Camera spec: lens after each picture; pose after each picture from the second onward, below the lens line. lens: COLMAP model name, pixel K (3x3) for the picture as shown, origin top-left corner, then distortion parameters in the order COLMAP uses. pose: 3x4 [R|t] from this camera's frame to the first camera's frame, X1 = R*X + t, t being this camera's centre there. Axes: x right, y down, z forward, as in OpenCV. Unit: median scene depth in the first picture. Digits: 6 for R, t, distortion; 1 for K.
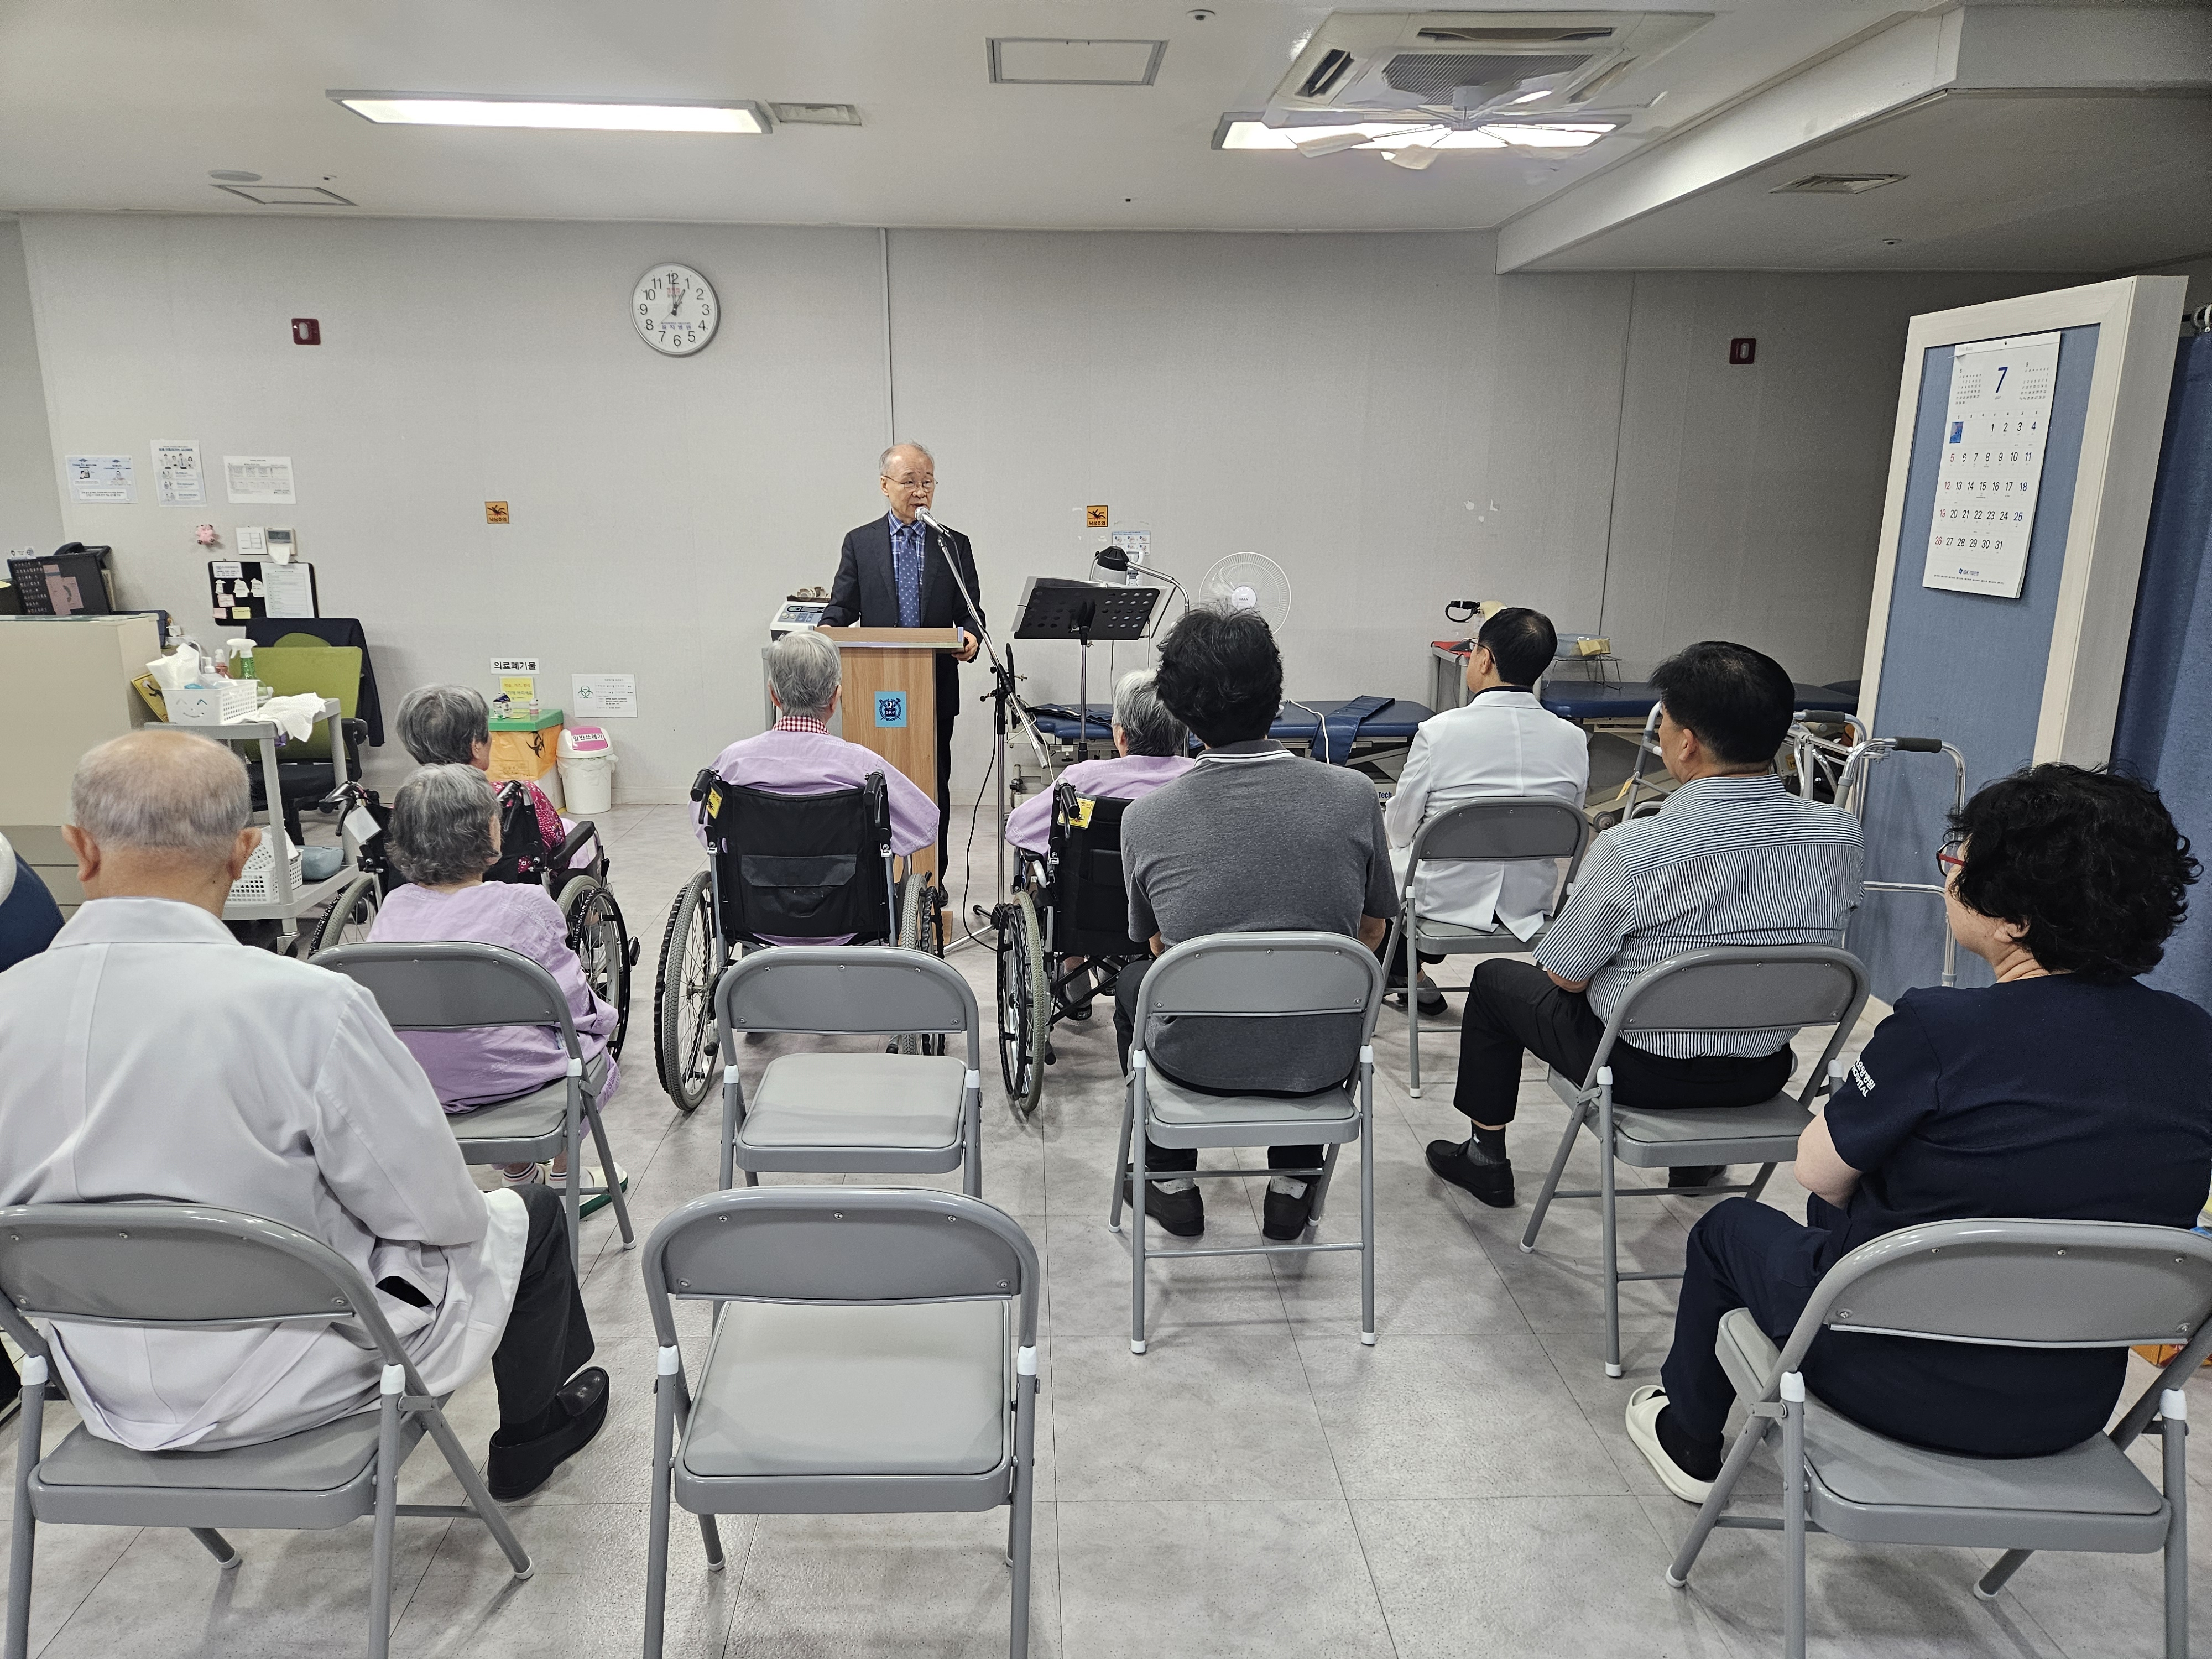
lens RADIAL K [[1524.8, 0, 1076.8], [0, 1524.8, 831.9], [0, 0, 1]] dist [0.073319, -0.063573]
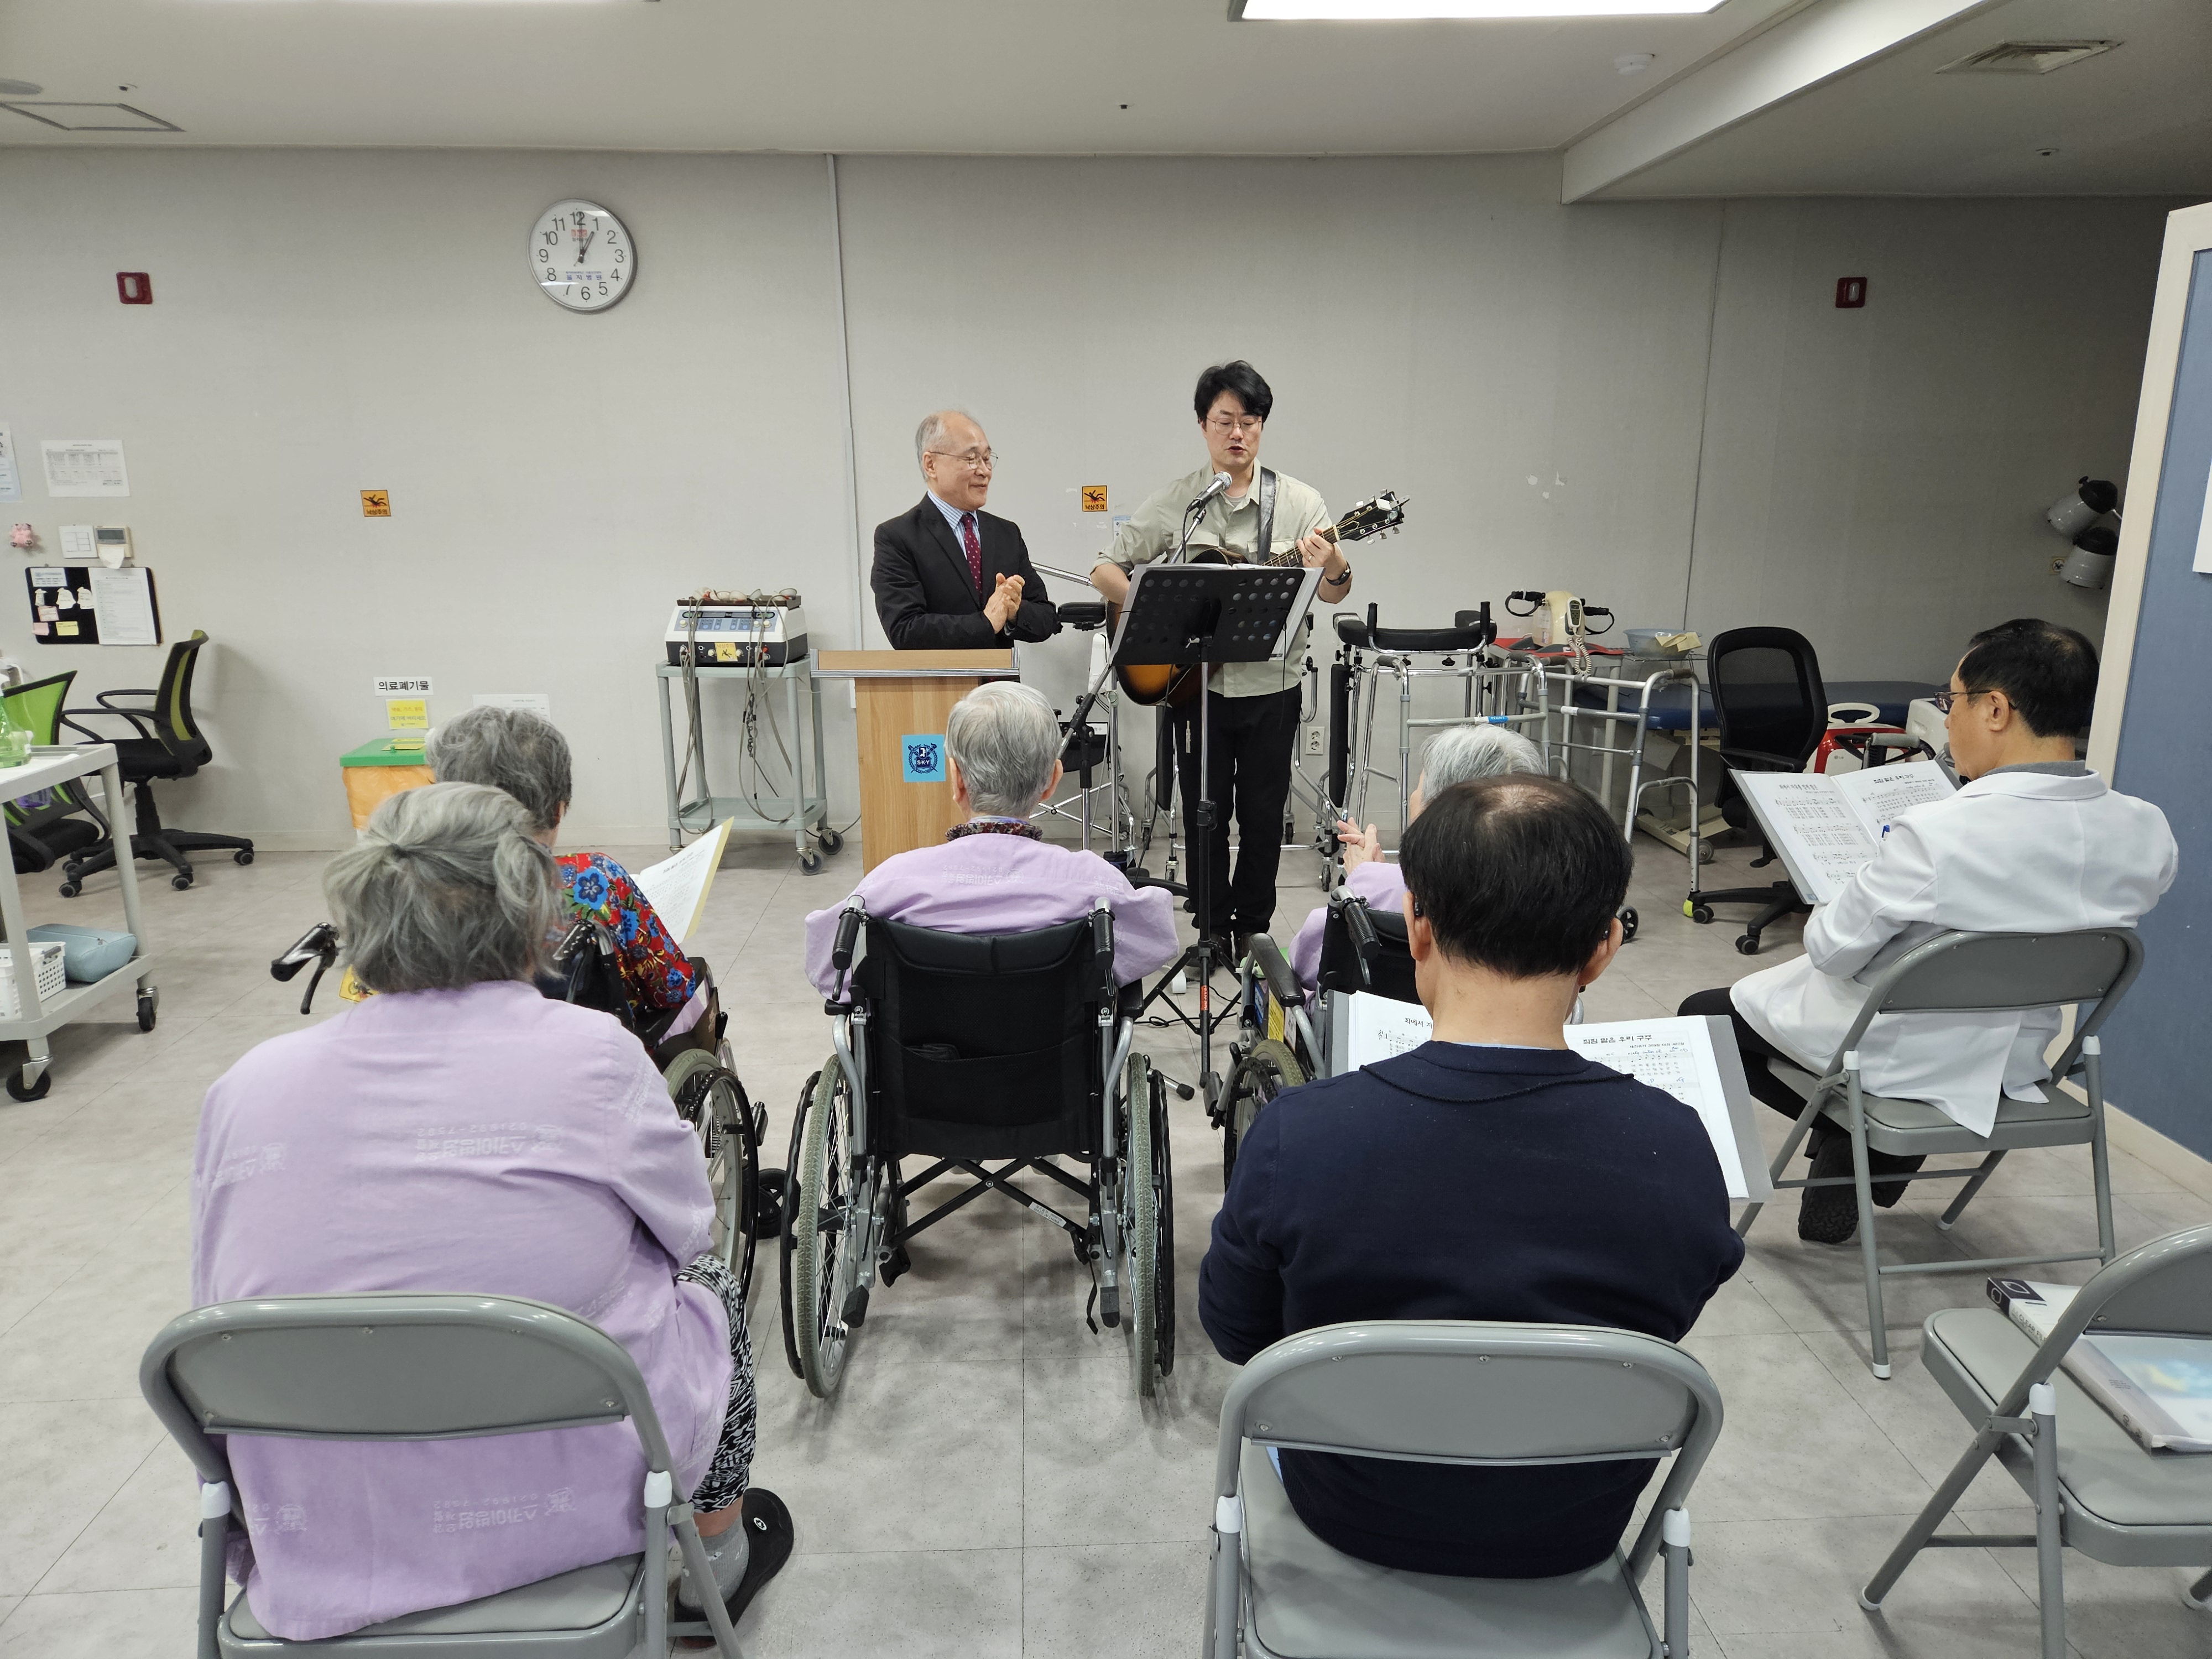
lens RADIAL K [[1522.7, 0, 1112.0], [0, 1522.7, 828.3], [0, 0, 1]] dist [0.077772, -0.067098]
pose [[0.999720, -0.017524, 0.015926, 0.007807], [0.017442, 0.999834, 0.005224, -0.035817], [-0.016015, -0.004945, 0.999860, 0.195248]]
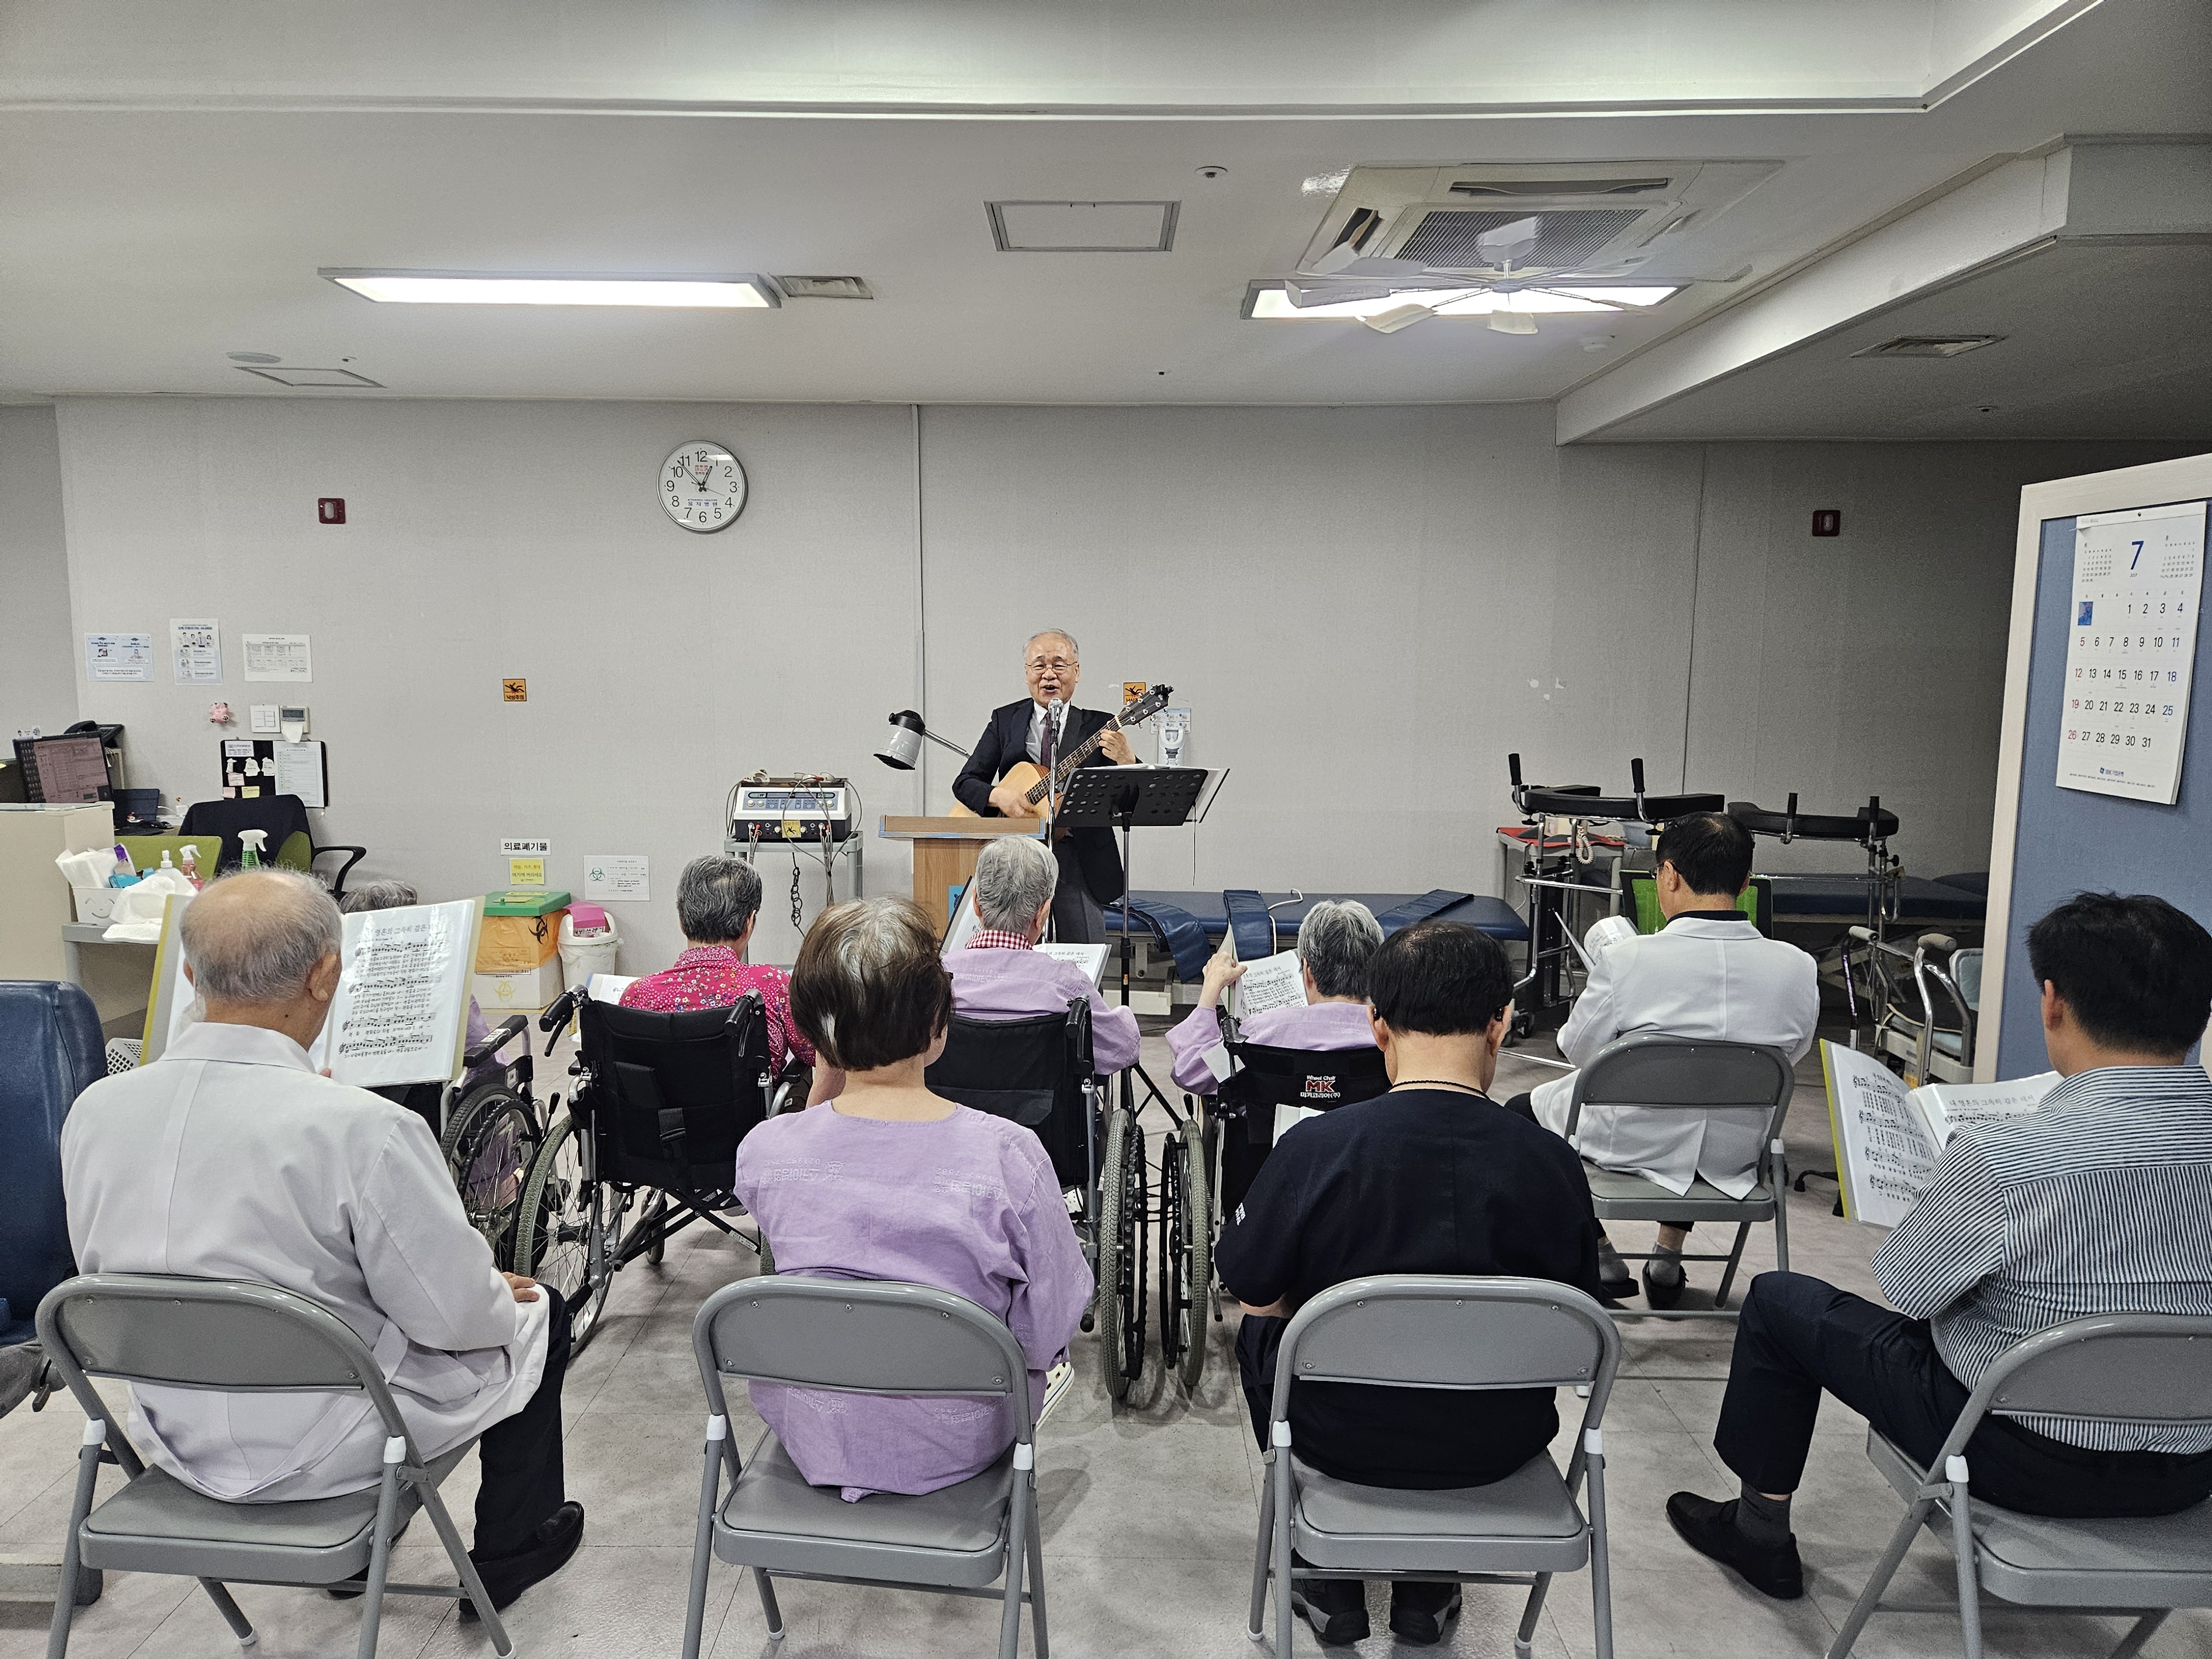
lens RADIAL K [[1528.5, 0, 1070.6], [0, 1528.5, 826.1], [0, 0, 1]] dist [0.071174, -0.062594]
pose [[0.998555, 0.006549, -0.053332, 0.031691], [-0.012342, 0.993961, -0.109036, -0.025963], [0.052295, 0.109537, 0.992606, 0.082418]]
